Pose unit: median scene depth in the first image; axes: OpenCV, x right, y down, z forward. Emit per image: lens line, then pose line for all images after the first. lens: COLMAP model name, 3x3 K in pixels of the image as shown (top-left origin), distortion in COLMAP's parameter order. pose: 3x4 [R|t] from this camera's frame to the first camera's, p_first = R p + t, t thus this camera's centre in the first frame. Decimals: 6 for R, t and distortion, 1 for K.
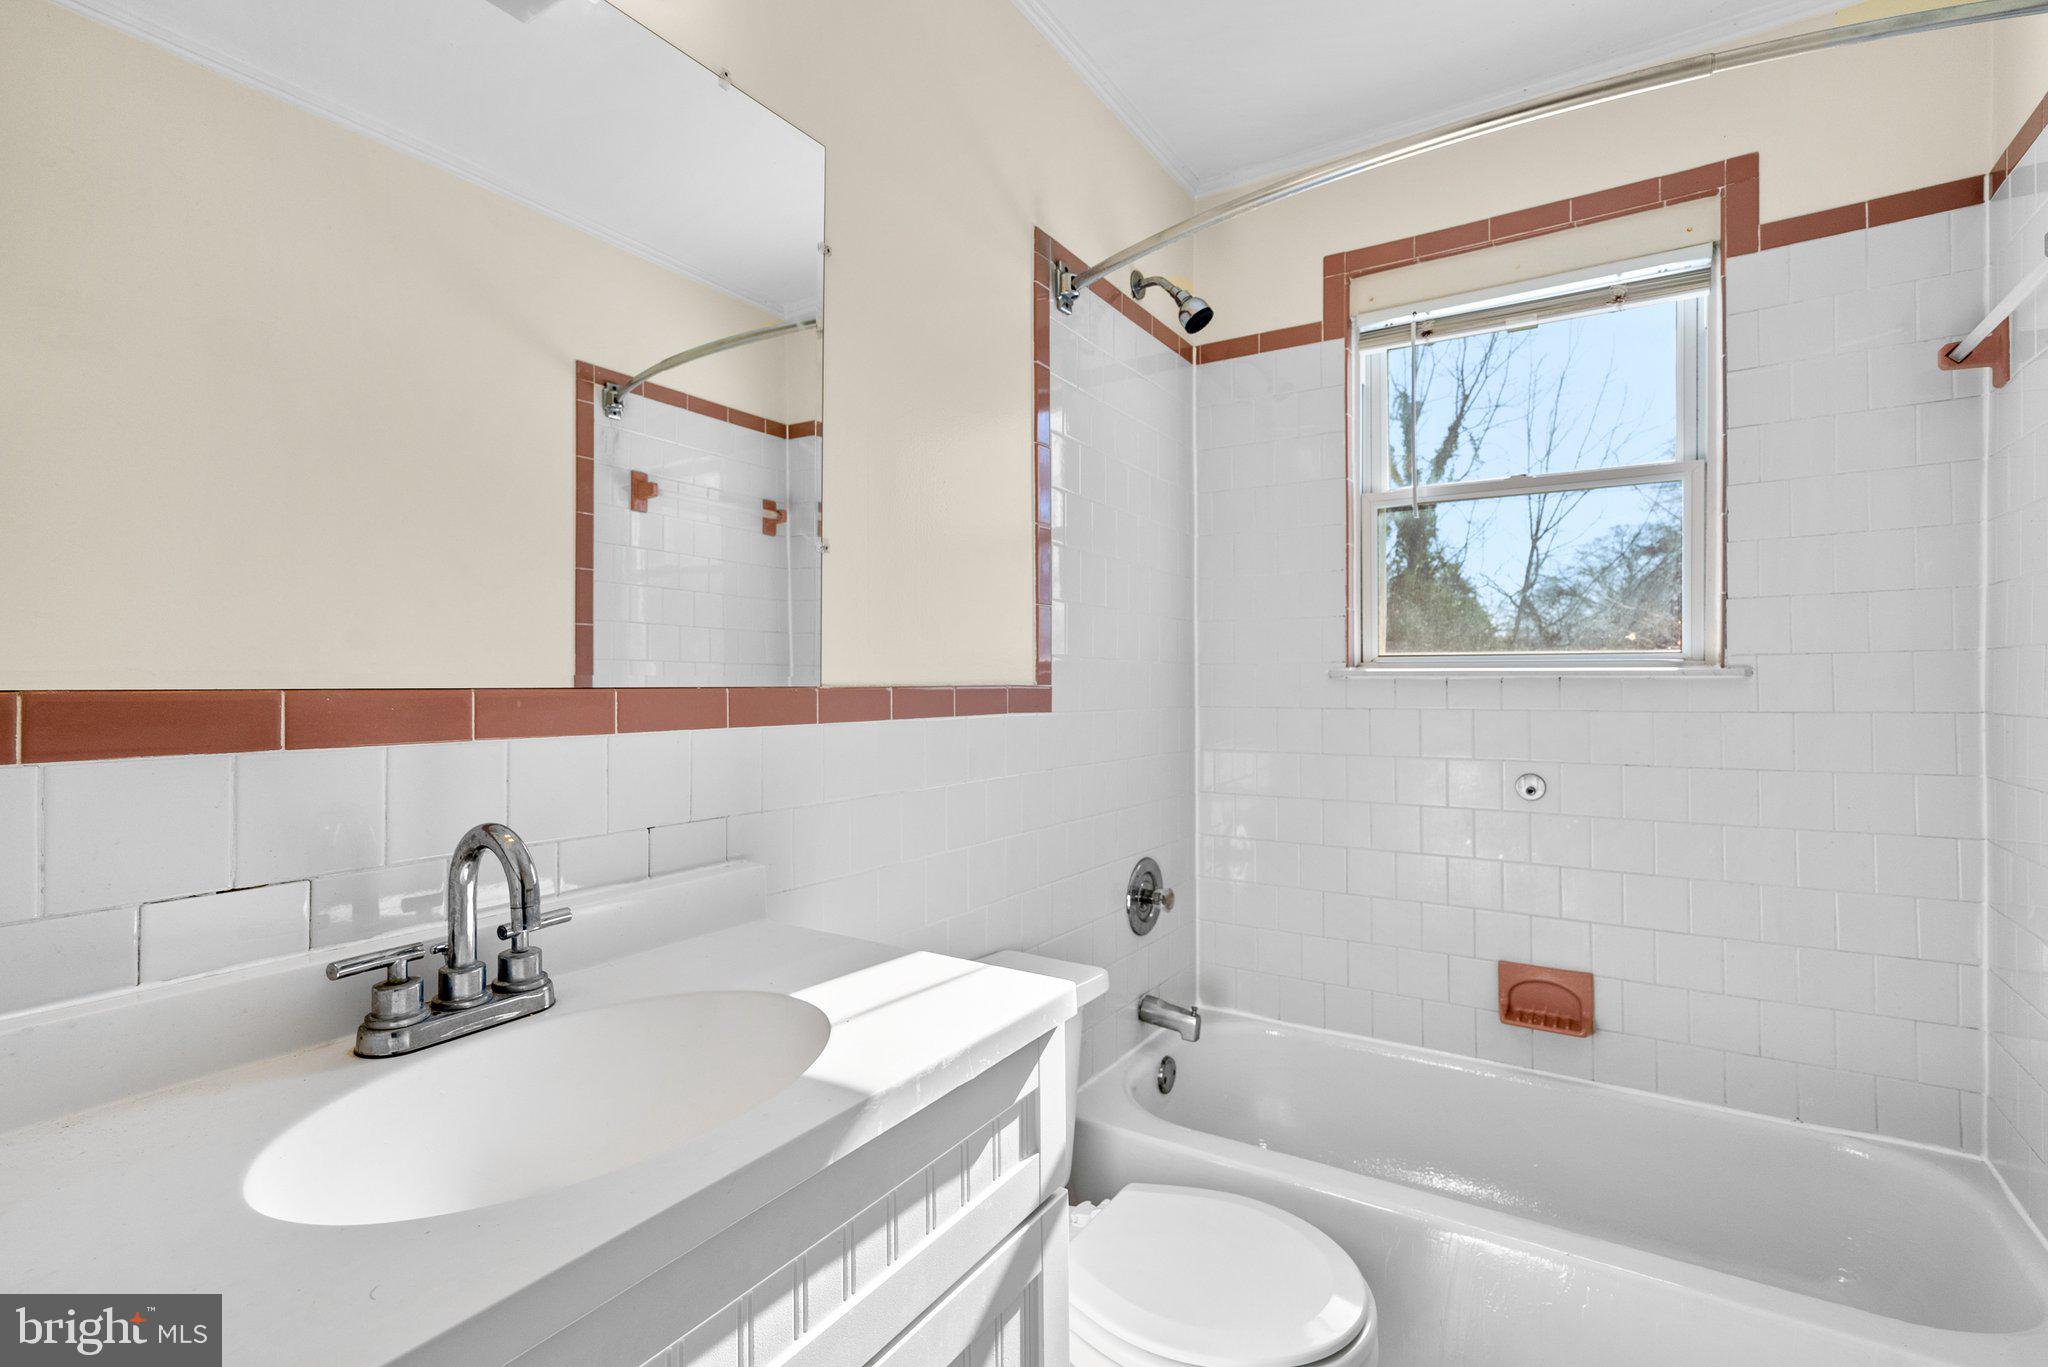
lens RADIAL K [[938.1, 0, 1023.1], [0, 938.1, 677.8], [0, 0, 1]] dist [-0.004718, 0.002163]
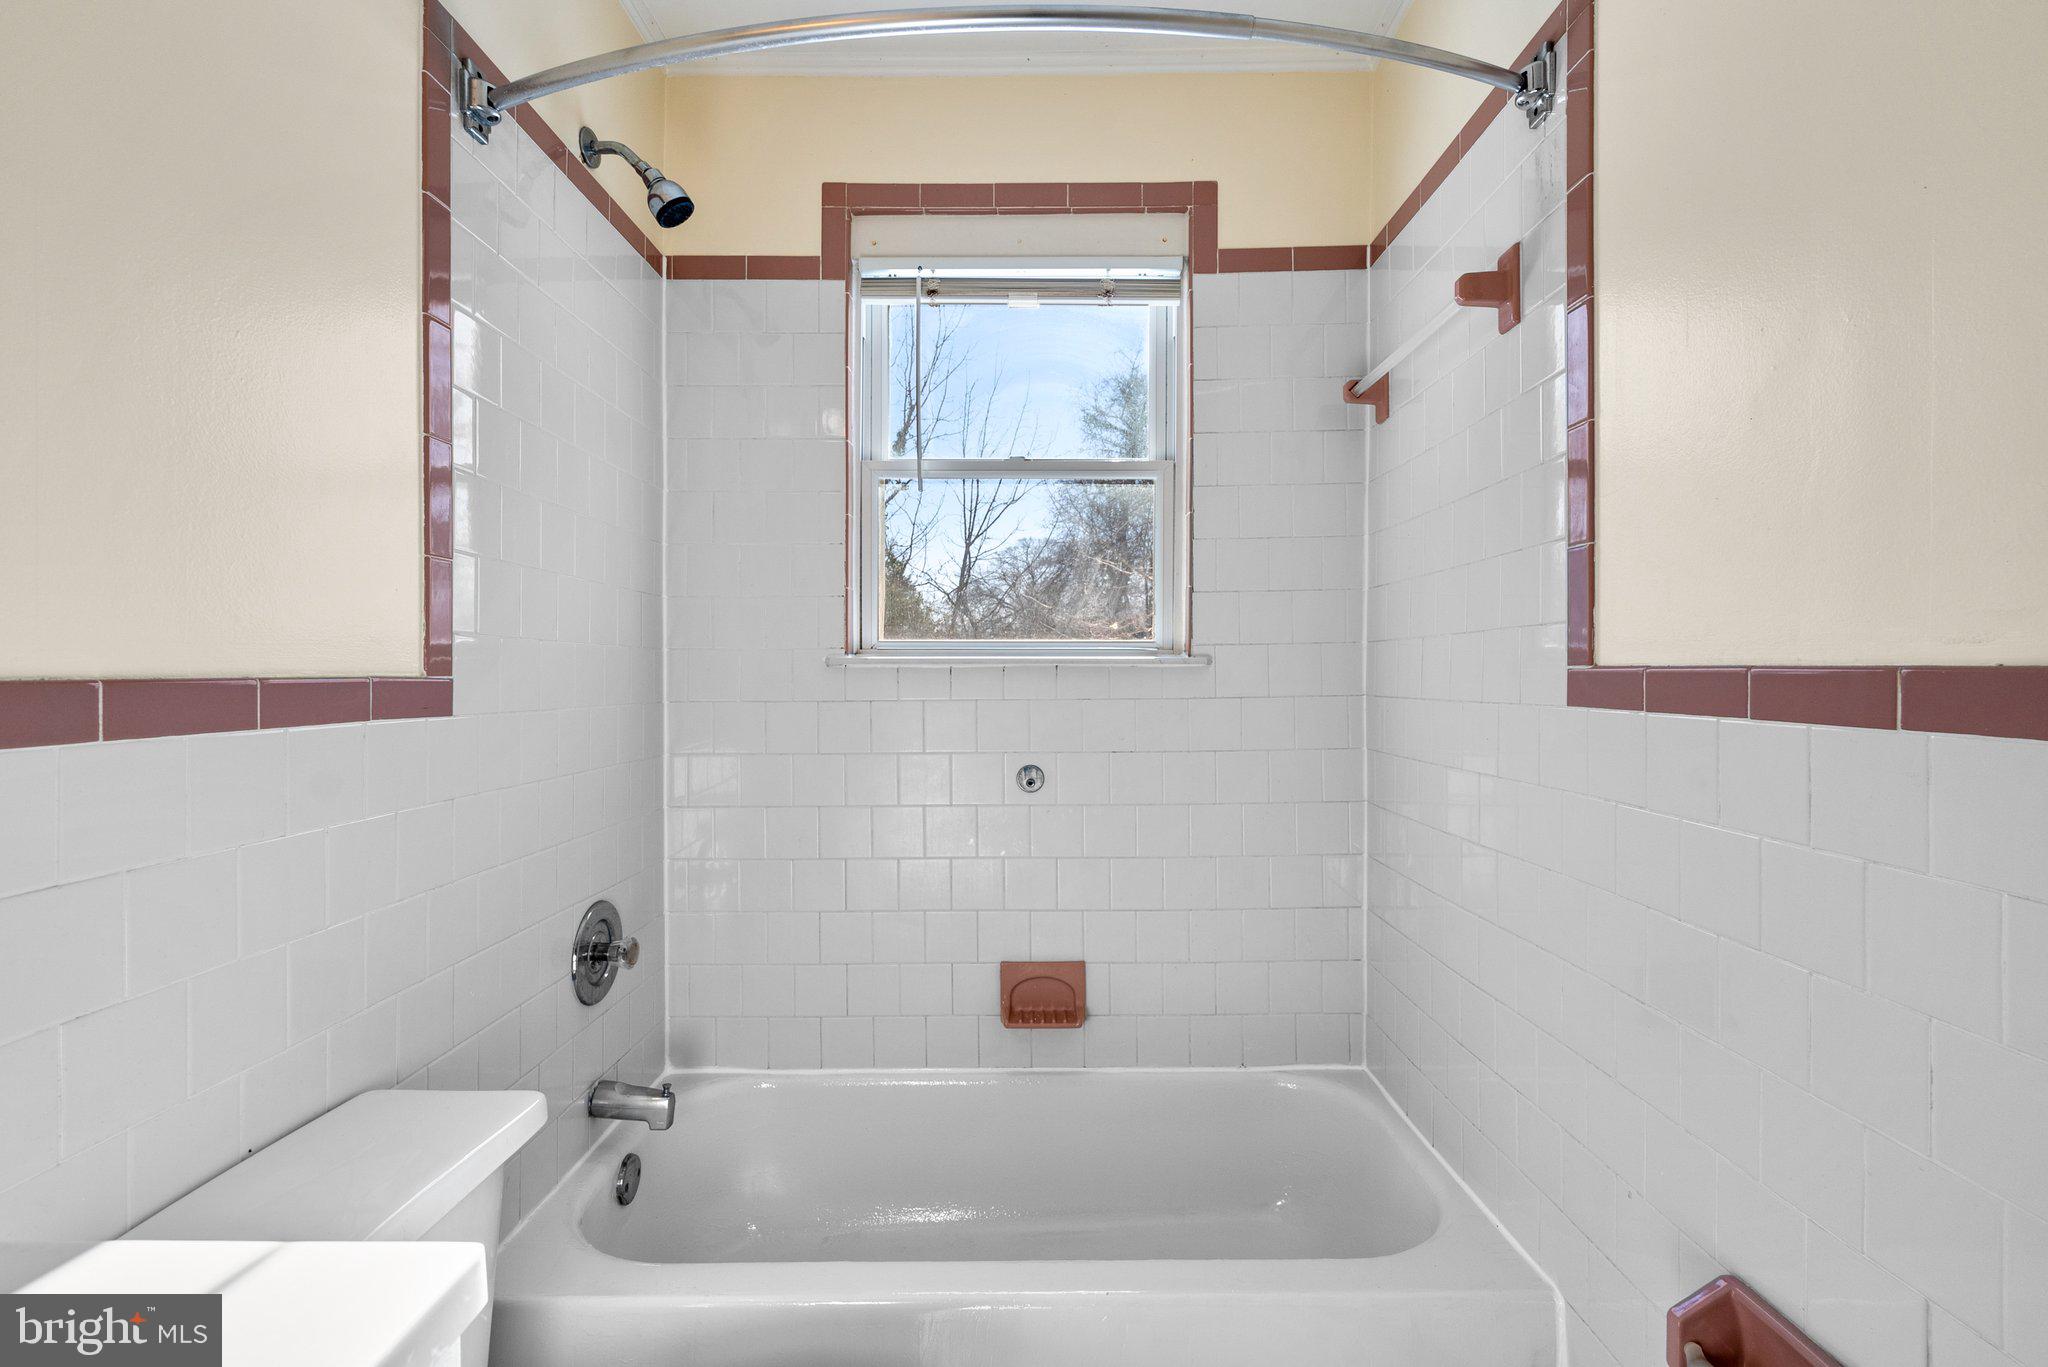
lens RADIAL K [[938.1, 0, 1026.5], [0, 938.1, 663.6], [0, 0, 1]] dist [-0.004718, 0.002163]
pose [[0.841526, 0.001958, 0.540213, 0.012342], [0.000911, 0.999987, -0.005043, 0.002093], [-0.540216, 0.004735, 0.841513, 0.183434]]
